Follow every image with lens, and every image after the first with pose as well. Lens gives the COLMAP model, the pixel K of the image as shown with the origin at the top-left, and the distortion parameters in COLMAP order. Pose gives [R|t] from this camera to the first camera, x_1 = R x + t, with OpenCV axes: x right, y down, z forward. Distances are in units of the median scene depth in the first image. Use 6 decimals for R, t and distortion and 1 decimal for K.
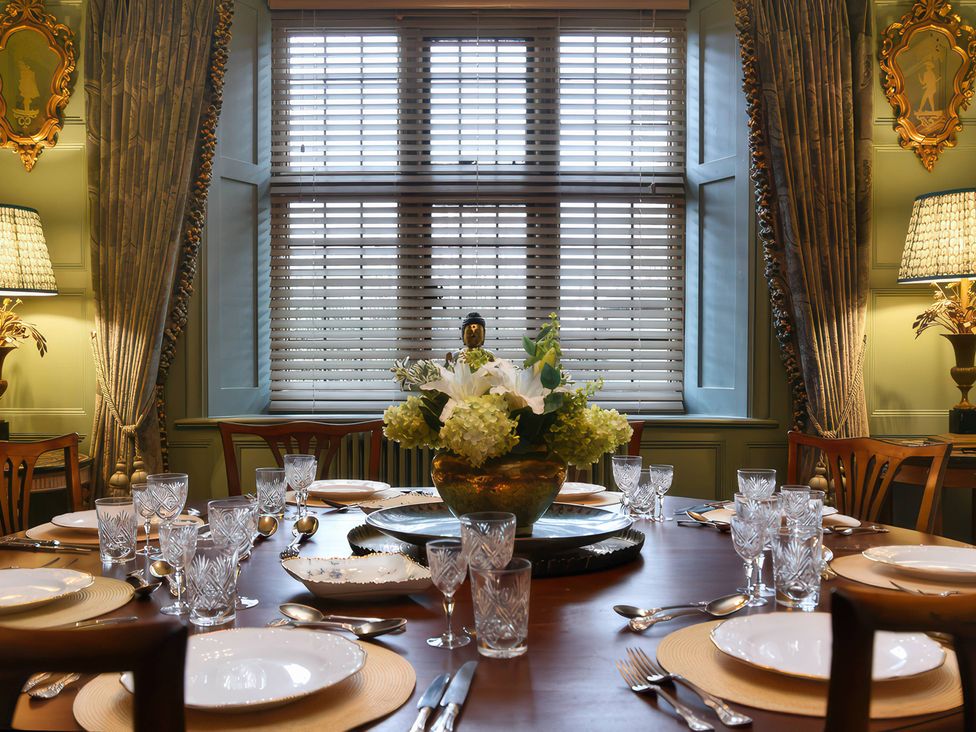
lens RADIAL K [[864.5, 0, 400.5], [0, 864.5, 390.5], [0, 0, 1]] dist [-0.061500, 0.023378]
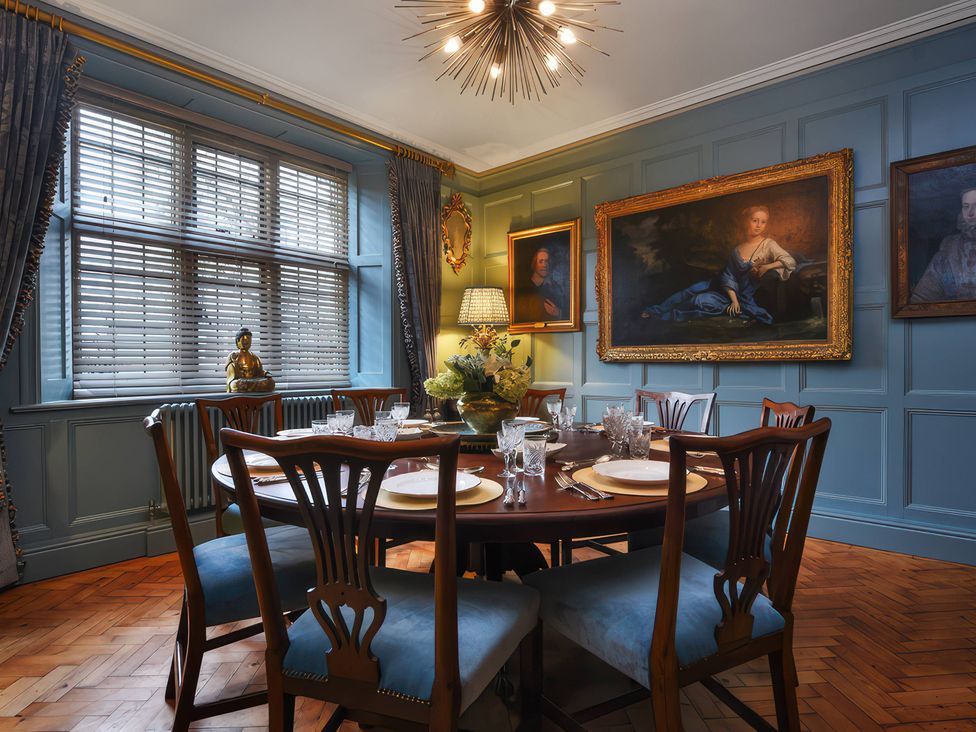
lens RADIAL K [[539.3, 0, 492.2], [0, 539.3, 361.4], [0, 0, 1]] dist [0.002399, -0.000231]
pose [[0.647285, 0.000802, 0.762248, -0.355478], [0.021542, 0.999581, -0.019344, 0.000301], [-0.761944, 0.028941, 0.646996, 0.002467]]
